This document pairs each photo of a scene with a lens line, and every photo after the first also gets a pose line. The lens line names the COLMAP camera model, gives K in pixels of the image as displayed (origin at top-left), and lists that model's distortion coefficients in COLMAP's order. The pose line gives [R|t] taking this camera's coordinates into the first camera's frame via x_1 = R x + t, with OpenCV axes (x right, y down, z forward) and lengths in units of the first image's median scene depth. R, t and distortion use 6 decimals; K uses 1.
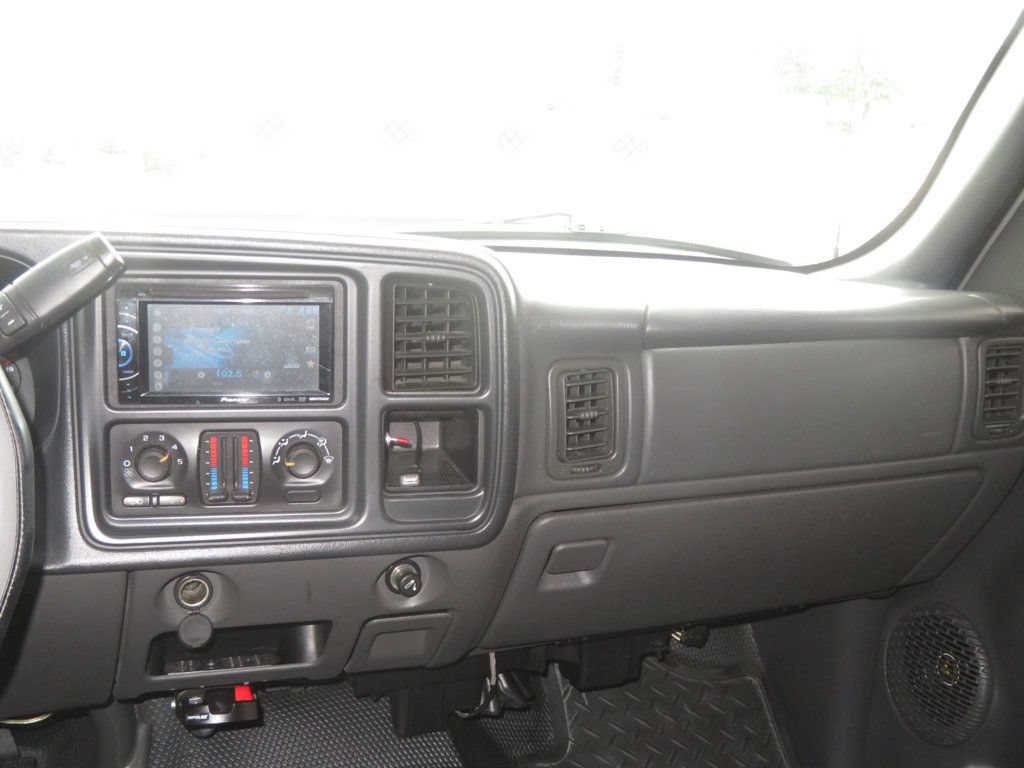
lens RADIAL K [[1273.2, 0, 512.0], [0, 1273.2, 384.0], [0, 0, 1]] dist [0.007341, 0.020992]
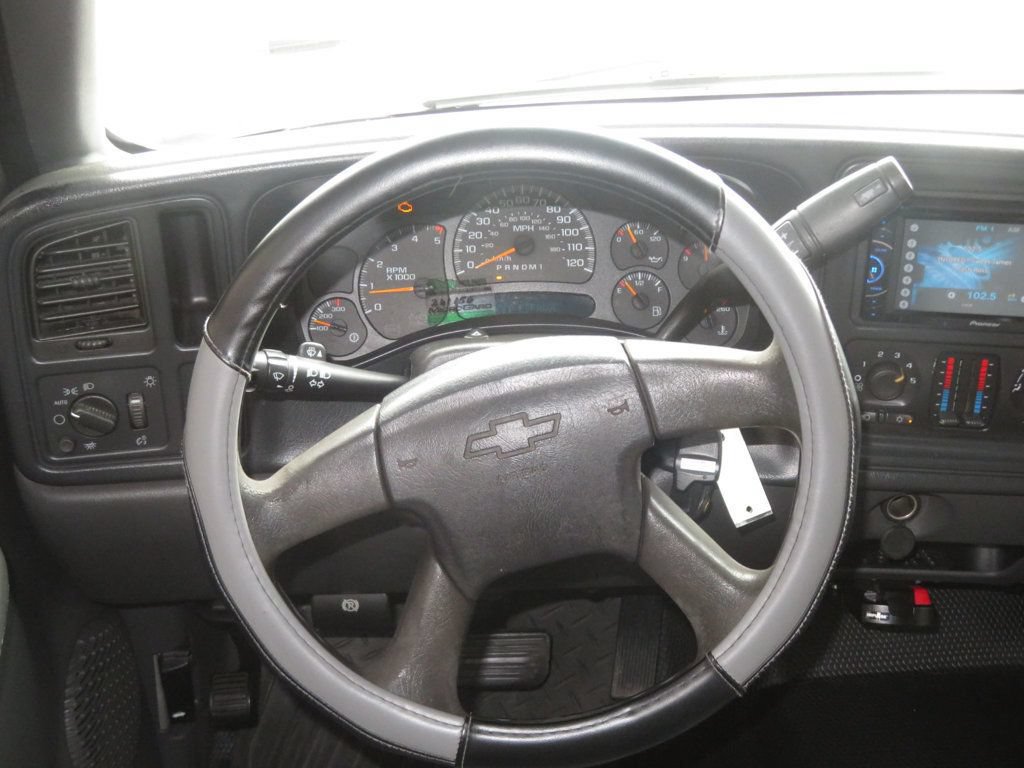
lens RADIAL K [[1273.2, 0, 512.0], [0, 1273.2, 384.0], [0, 0, 1]] dist [0.007341, 0.020992]
pose [[0.938924, 0.114329, -0.324577, -0.216427], [-0.044670, 0.975710, 0.214465, -0.118529], [0.341213, -0.186868, 0.921224, 0.019372]]
